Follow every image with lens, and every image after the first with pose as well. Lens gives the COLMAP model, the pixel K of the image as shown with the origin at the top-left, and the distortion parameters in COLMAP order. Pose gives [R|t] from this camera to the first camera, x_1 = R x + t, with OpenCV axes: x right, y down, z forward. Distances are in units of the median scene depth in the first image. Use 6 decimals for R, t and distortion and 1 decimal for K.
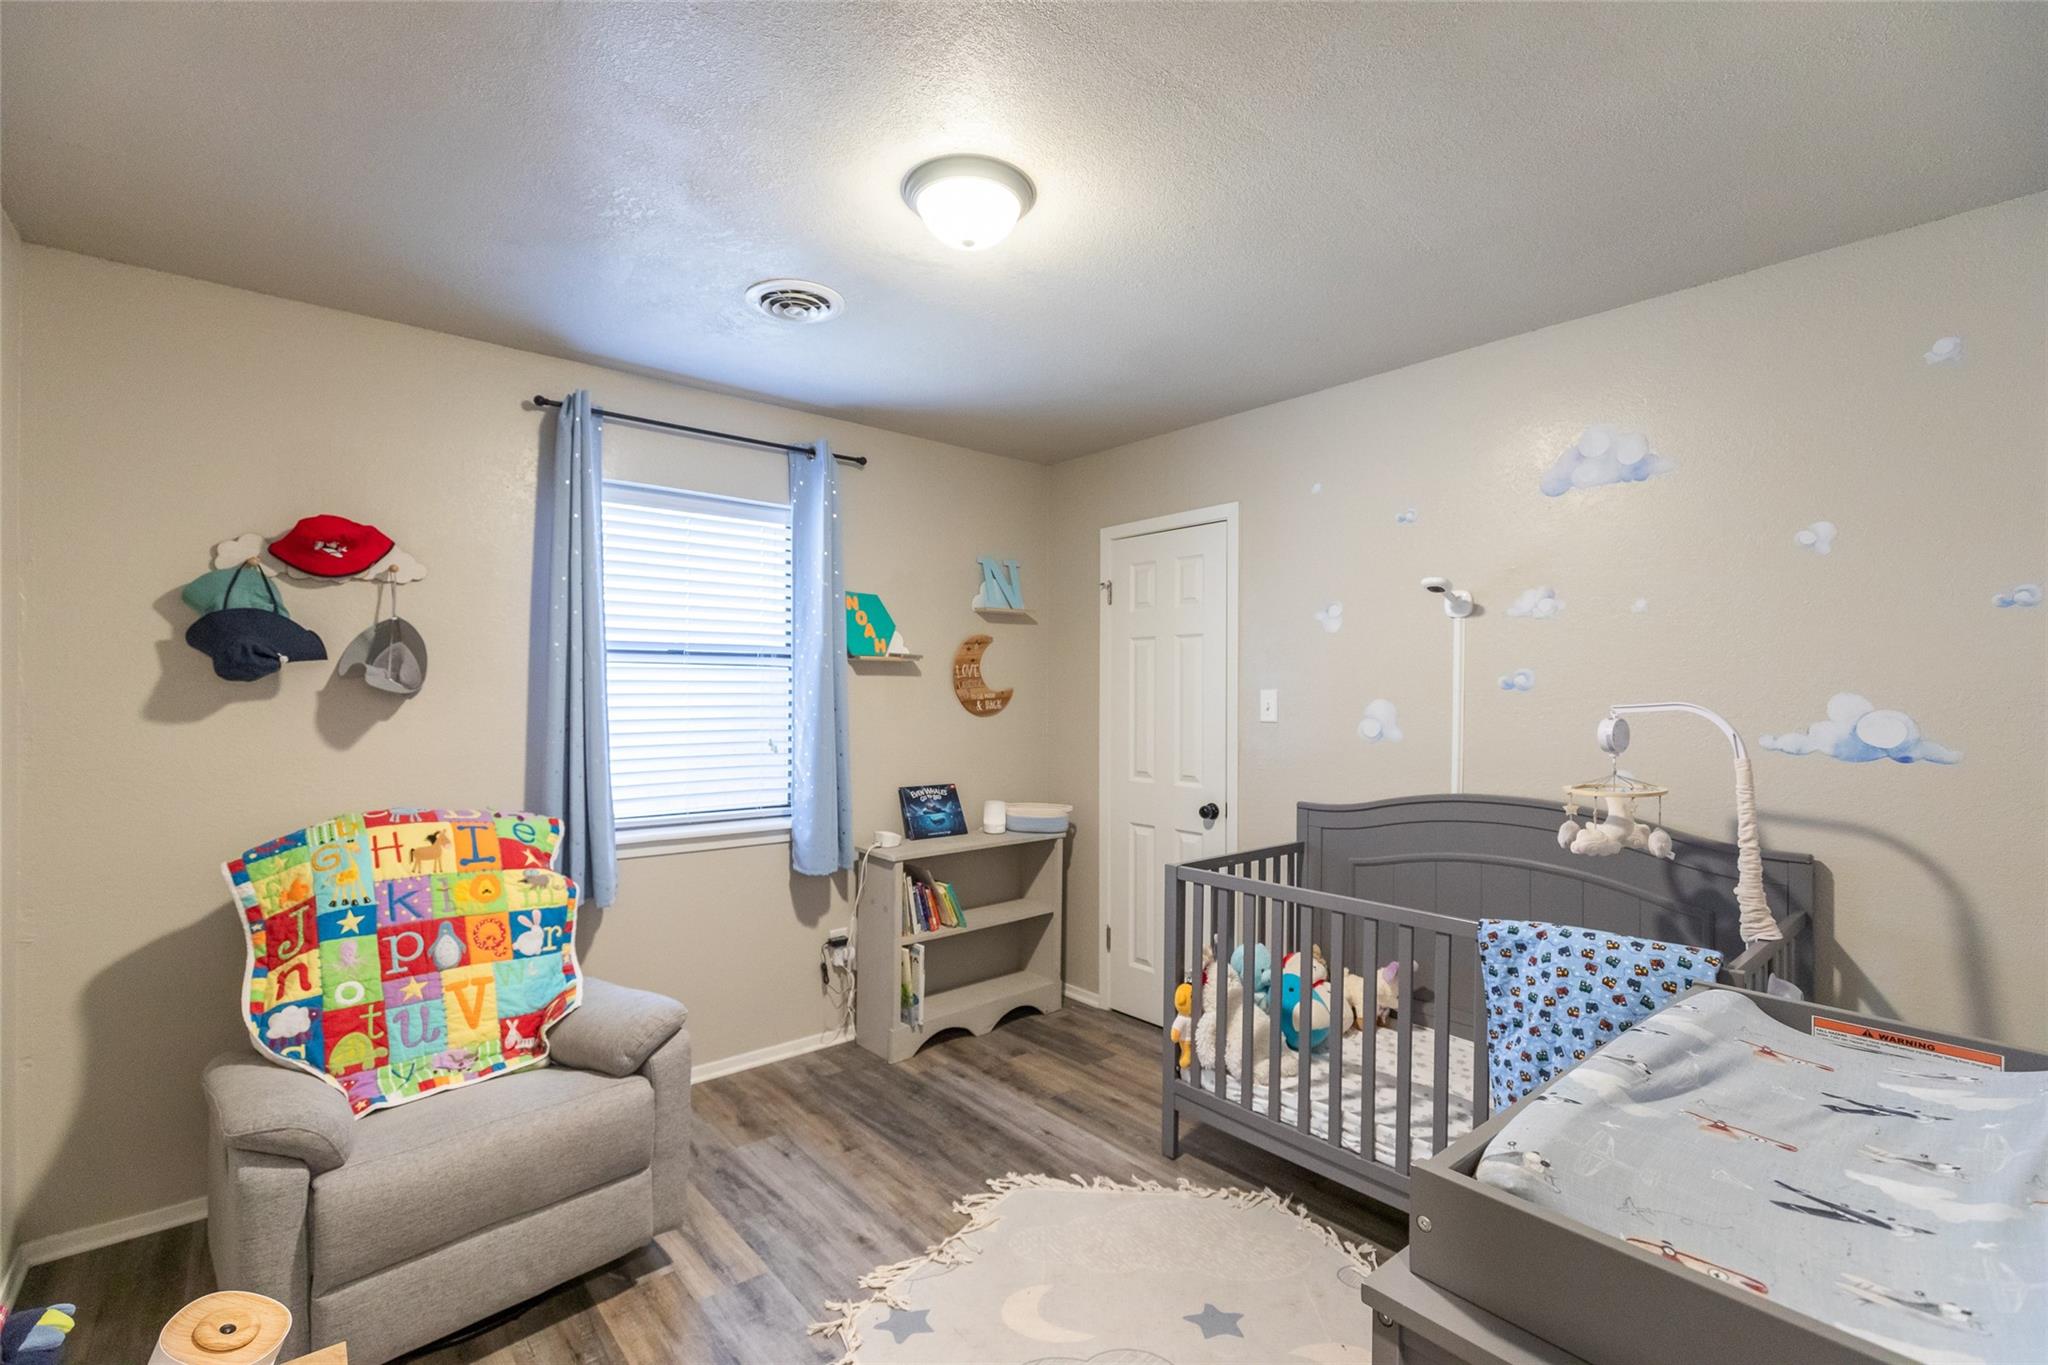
lens RADIAL K [[910.4, 0, 1024.8], [0, 910.4, 695.1], [0, 0, 1]] dist [0.020976, -0.006629]
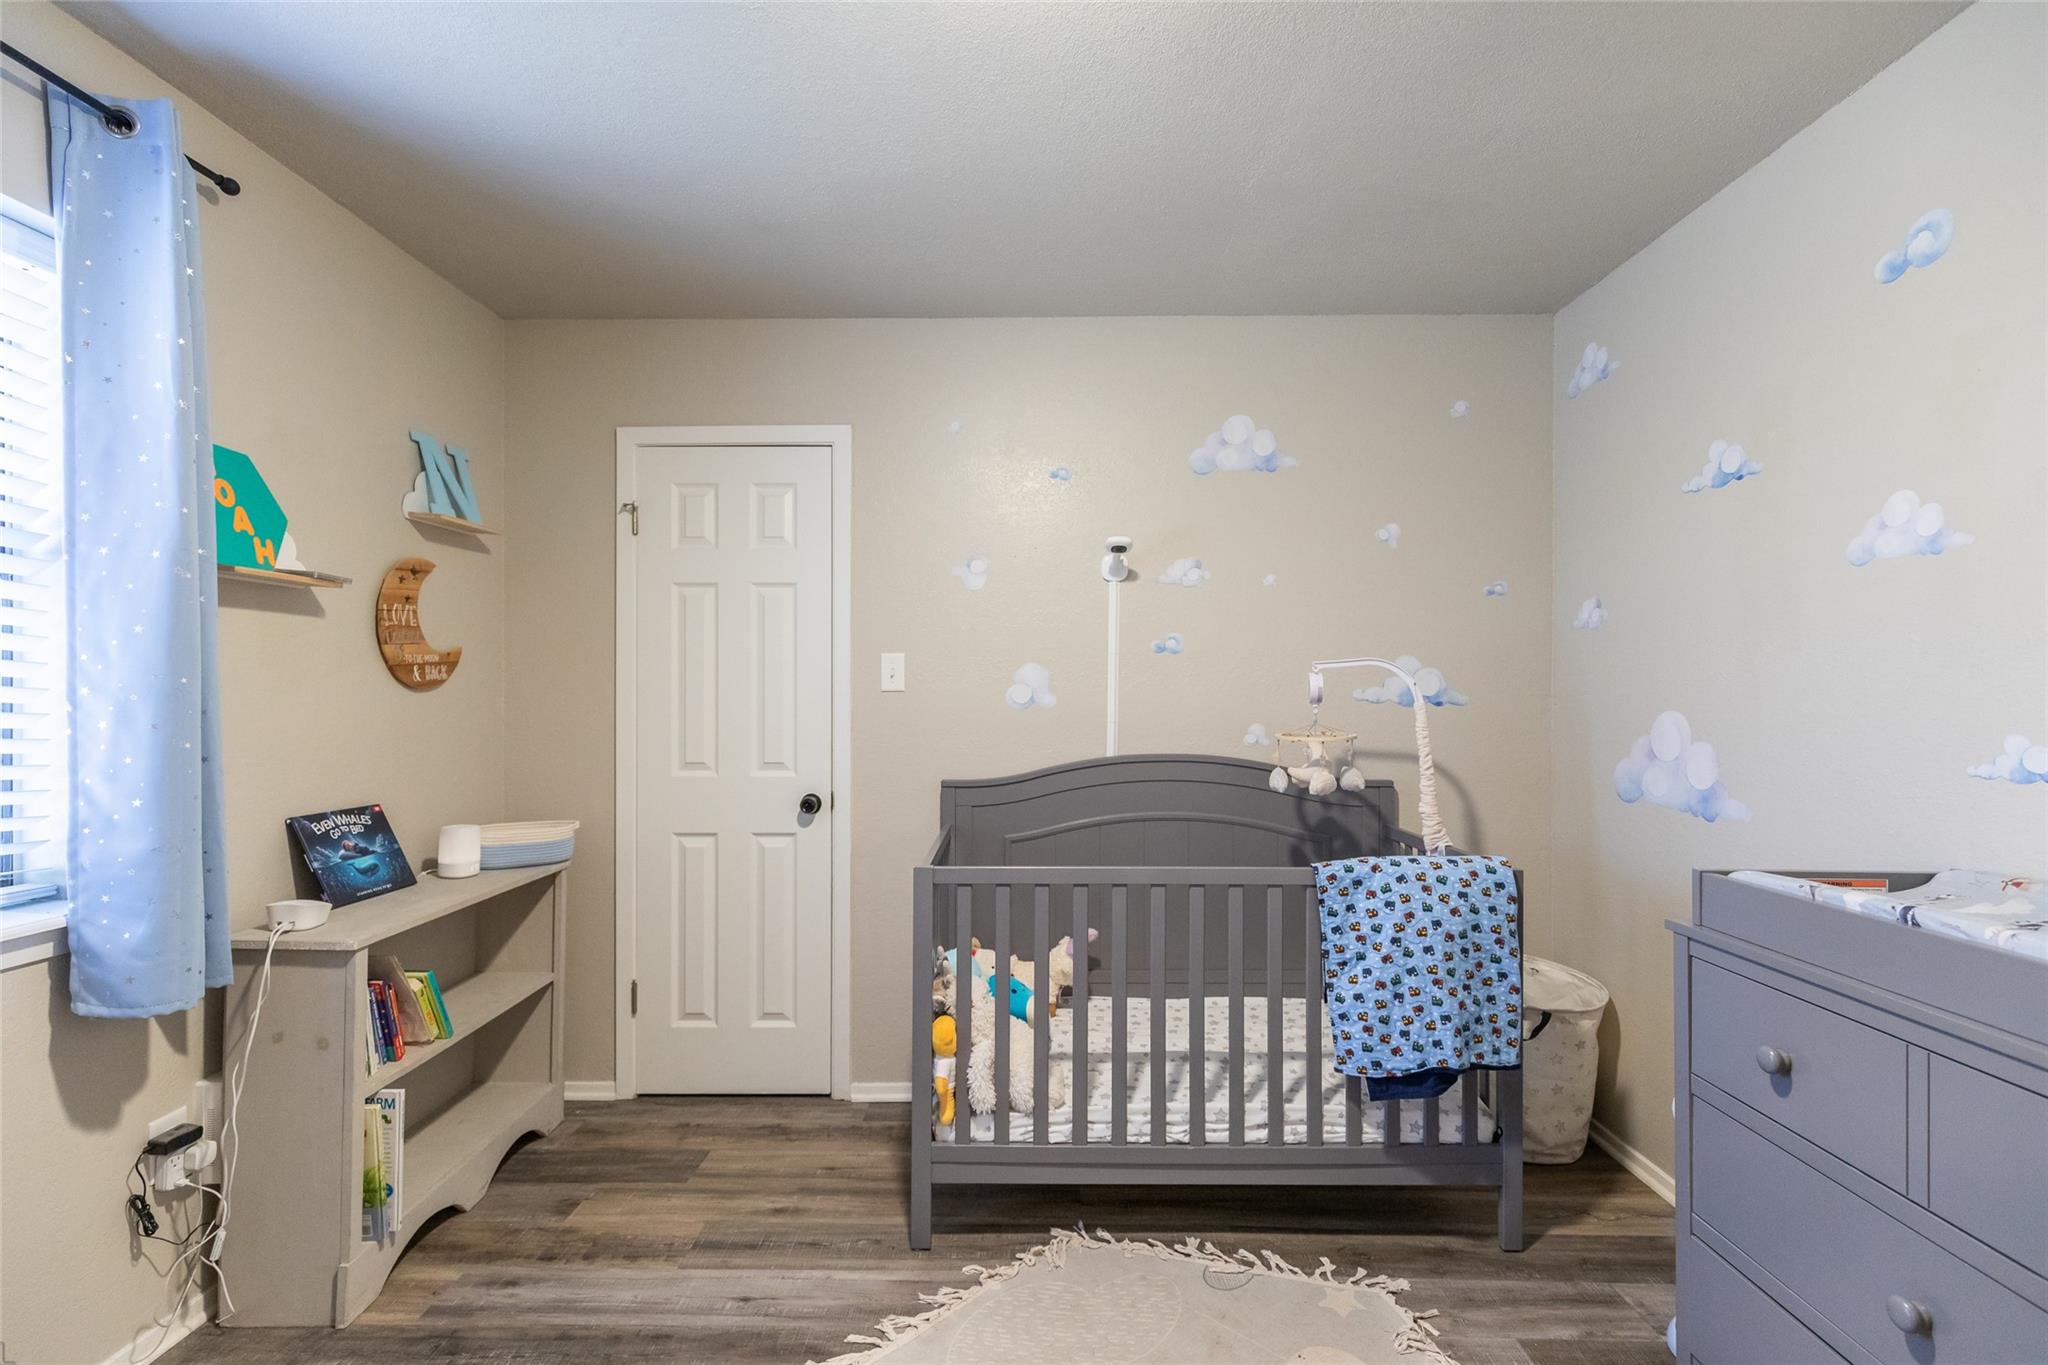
lens RADIAL K [[910.4, 0, 1024.8], [0, 910.4, 695.1], [0, 0, 1]] dist [0.020976, -0.006629]
pose [[0.665102, -0.003989, 0.746741, -0.305672], [0.004156, 0.999990, 0.001640, 0.034458], [-0.746741, 0.002013, 0.665112, 0.363872]]
